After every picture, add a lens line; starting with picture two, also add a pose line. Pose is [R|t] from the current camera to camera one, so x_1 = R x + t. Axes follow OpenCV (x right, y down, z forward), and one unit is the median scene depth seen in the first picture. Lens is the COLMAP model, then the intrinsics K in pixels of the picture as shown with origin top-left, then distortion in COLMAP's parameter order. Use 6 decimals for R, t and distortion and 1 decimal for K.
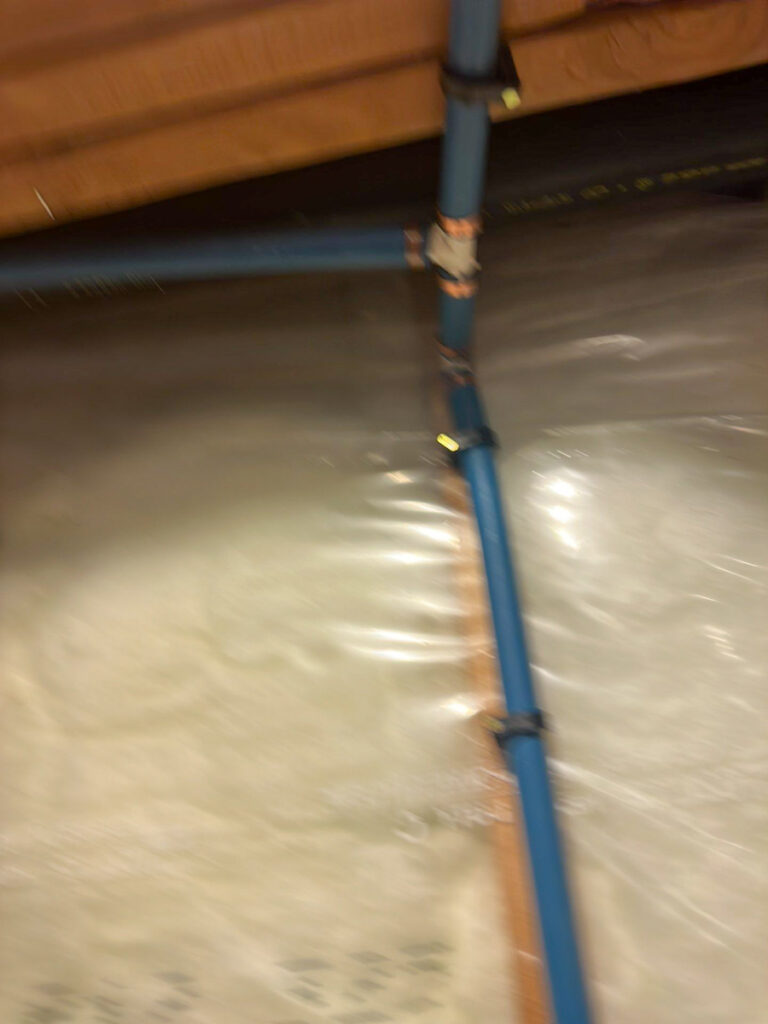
lens RADIAL K [[707.6, 0, 384.0], [0, 707.6, 512.0], [0, 0, 1]] dist [0.002146, -0.025900]
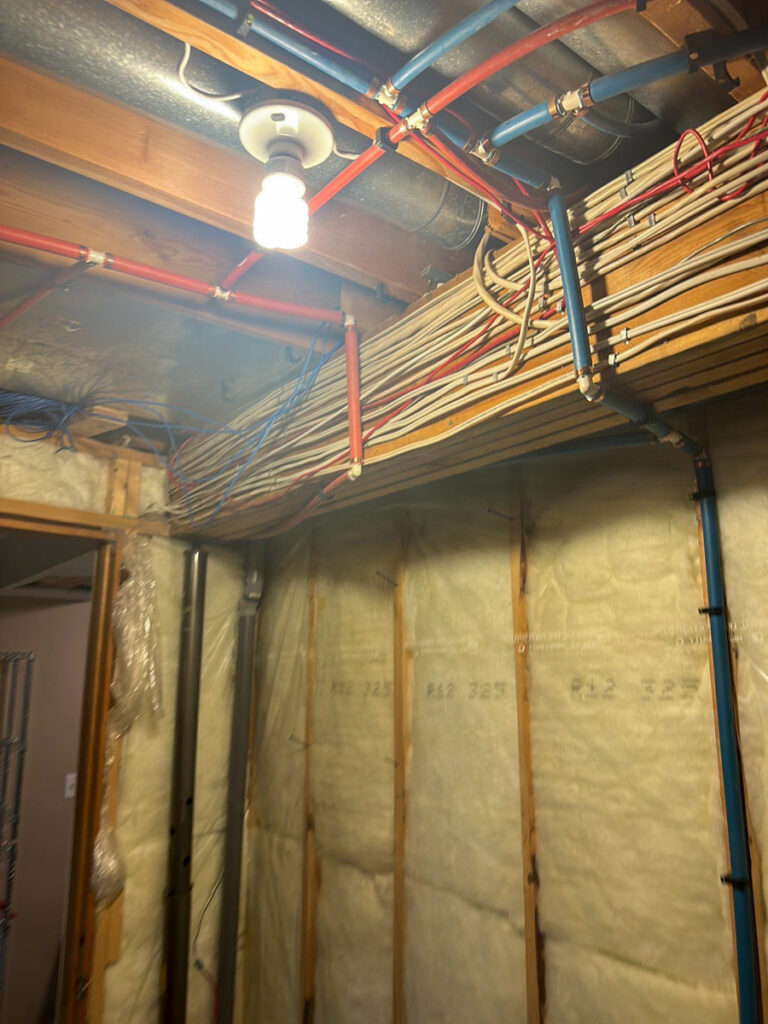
lens RADIAL K [[717.9, 0, 384.0], [0, 717.9, 512.0], [0, 0, 1]] dist [0.041468, -0.074189]
pose [[0.721305, -0.051715, -0.690684, 1.176173], [0.249443, 0.949689, 0.189393, -0.872110], [0.646140, -0.308897, 0.697915, -1.589366]]
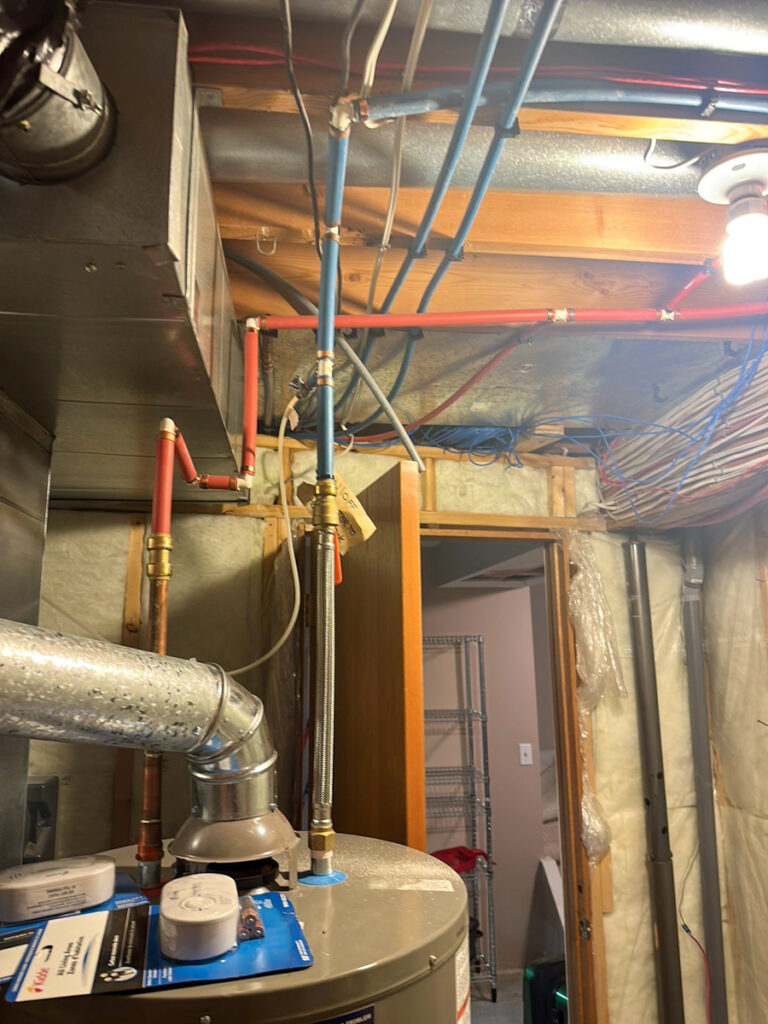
lens RADIAL K [[707.6, 0, 384.0], [0, 707.6, 512.0], [0, 0, 1]] dist [0.002146, -0.025900]
pose [[0.258143, -0.090782, -0.961832, 1.356396], [0.419116, 0.907536, 0.026828, -1.162334], [0.870462, -0.410045, 0.272322, -2.040286]]
